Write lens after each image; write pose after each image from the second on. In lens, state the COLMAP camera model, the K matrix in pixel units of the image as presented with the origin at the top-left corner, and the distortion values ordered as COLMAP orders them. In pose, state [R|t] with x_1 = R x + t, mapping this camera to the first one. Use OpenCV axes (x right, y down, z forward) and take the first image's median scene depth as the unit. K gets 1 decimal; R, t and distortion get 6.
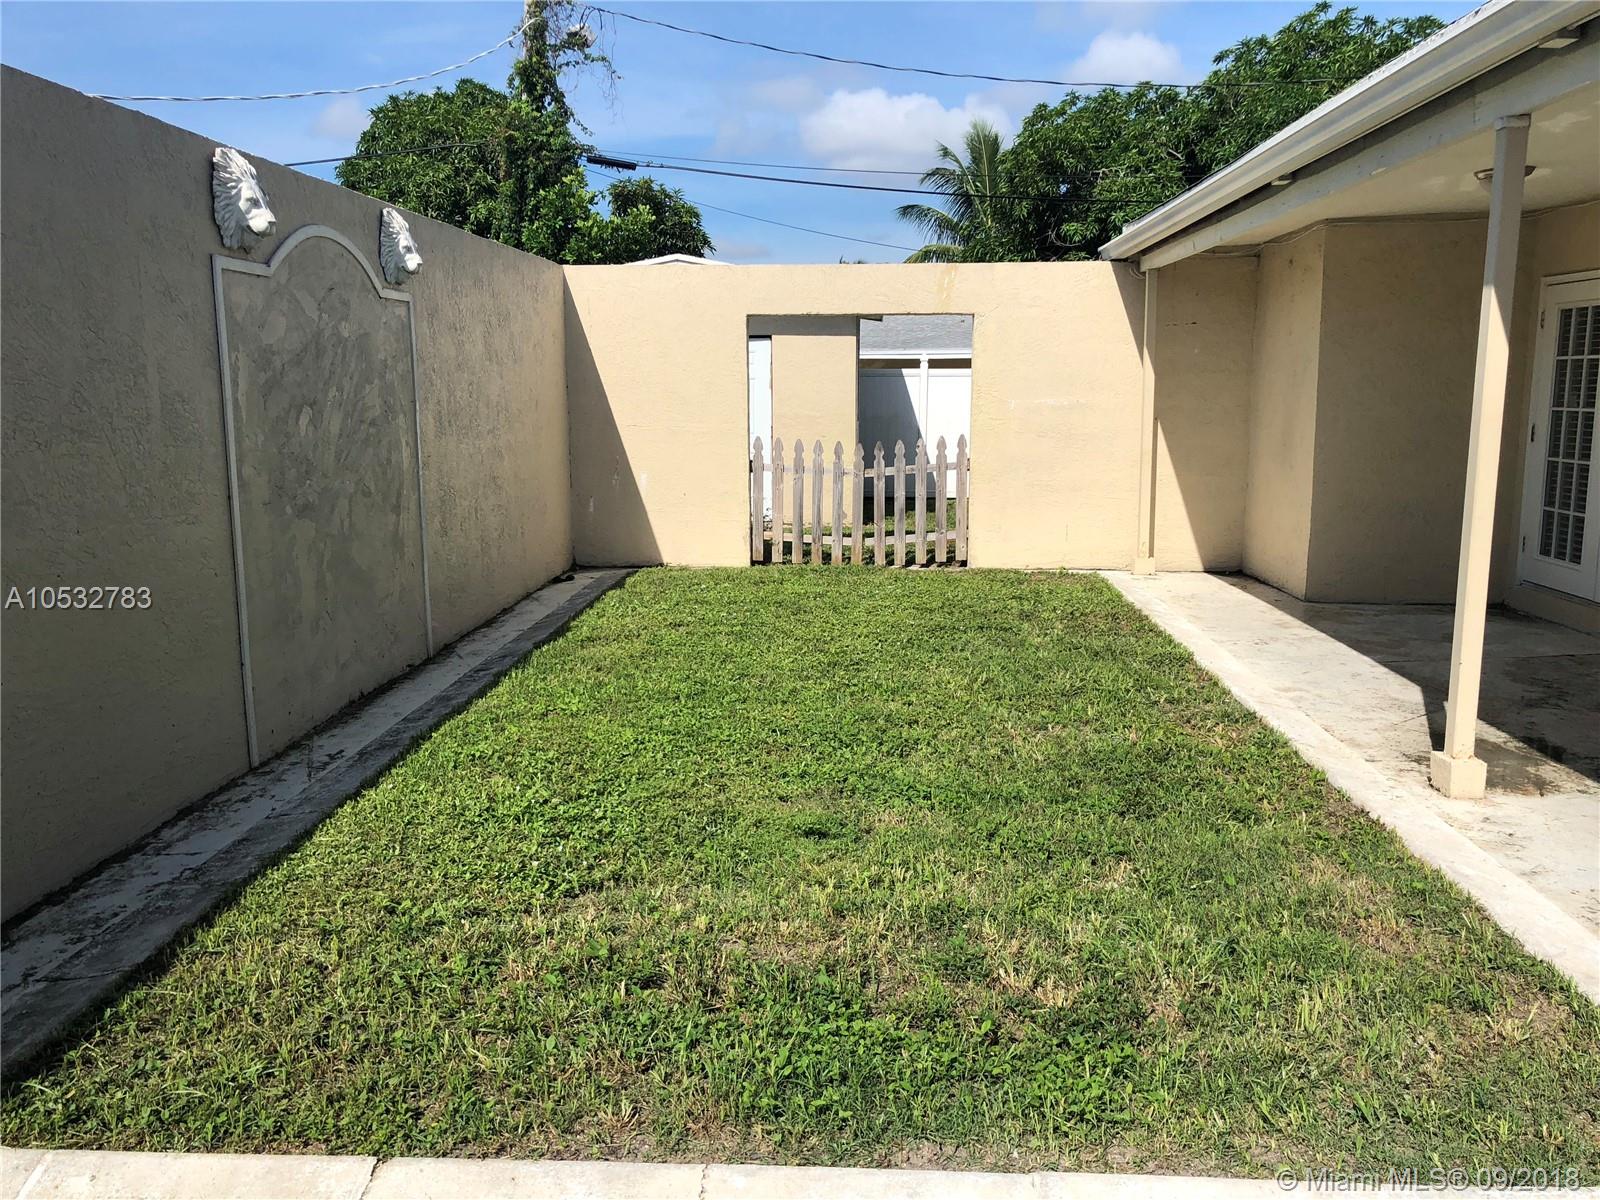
lens RADIAL K [[1313.0, 0, 832.8], [0, 1313.0, 592.0], [0, 0, 1]] dist [0.038685, -0.056704]
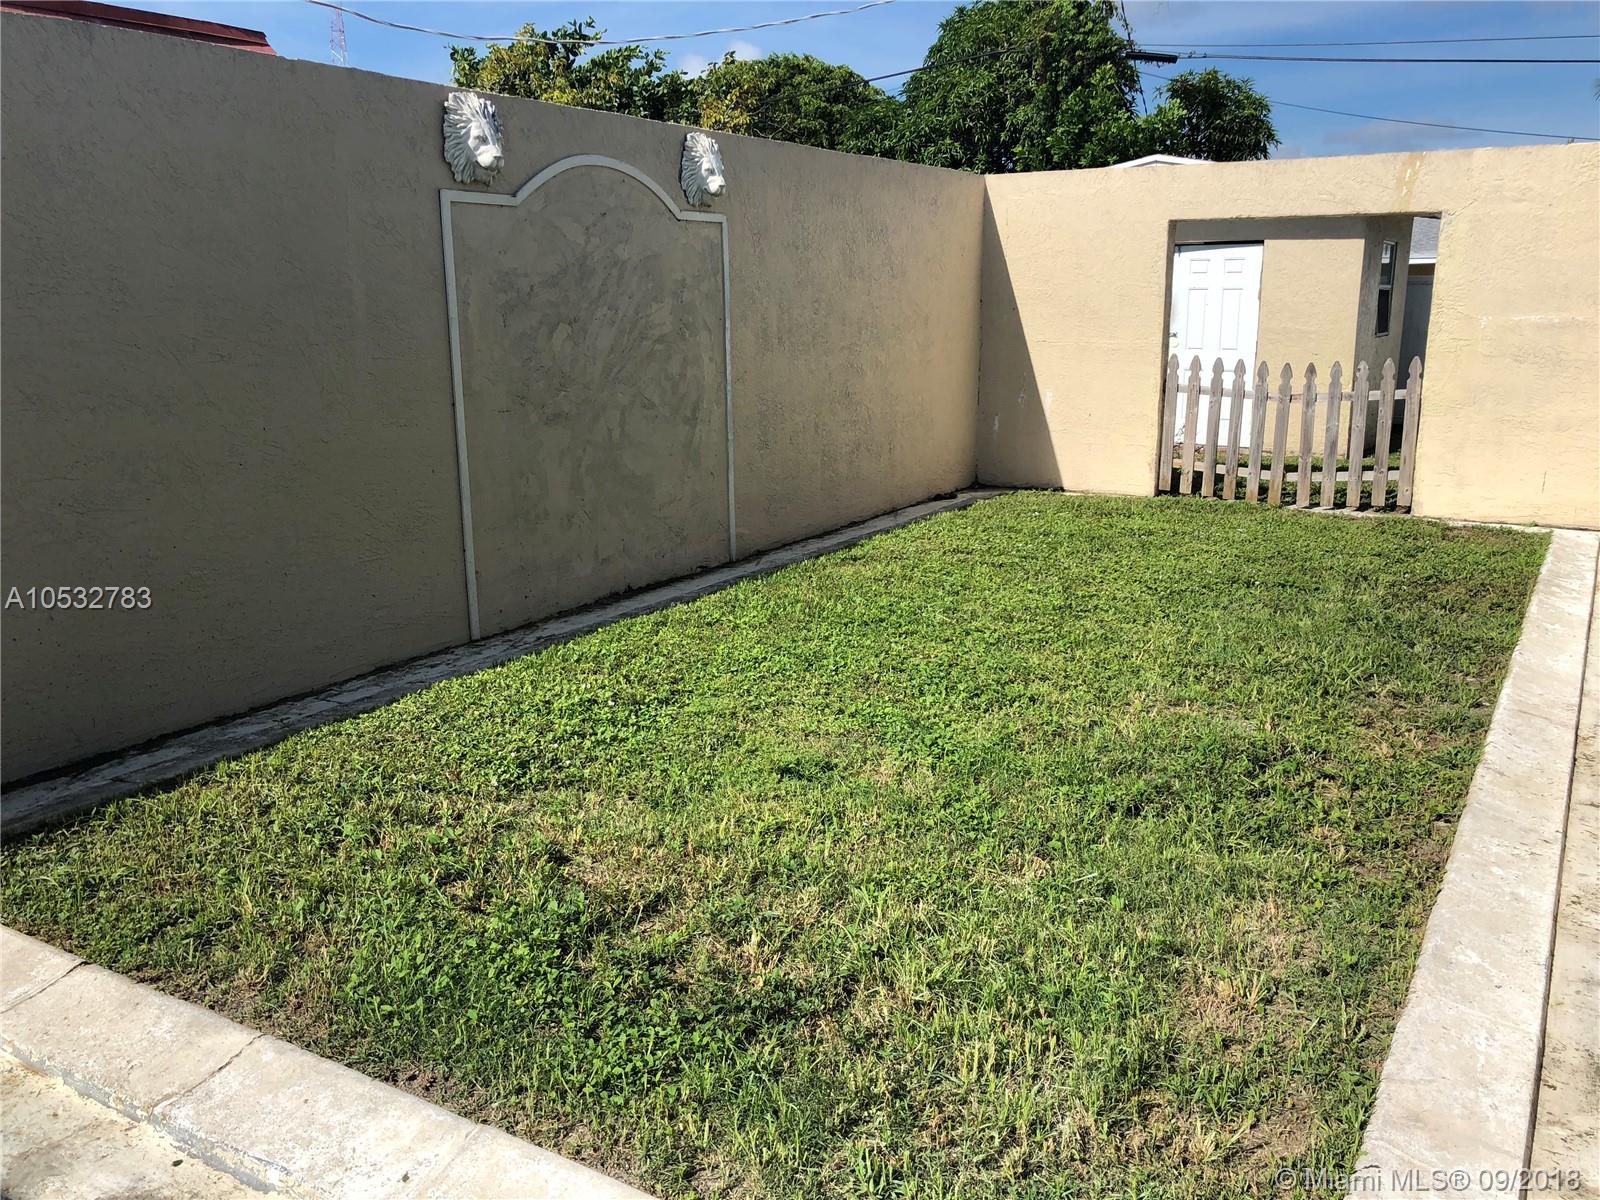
lens RADIAL K [[1313.0, 0, 800.2], [0, 1313.0, 611.2], [0, 0, 1]] dist [0.038685, -0.056704]
pose [[0.881324, 0.108137, -0.459971, 0.256786], [-0.070987, 0.992714, 0.097368, -0.018978], [0.467149, -0.053161, 0.882579, 0.084834]]
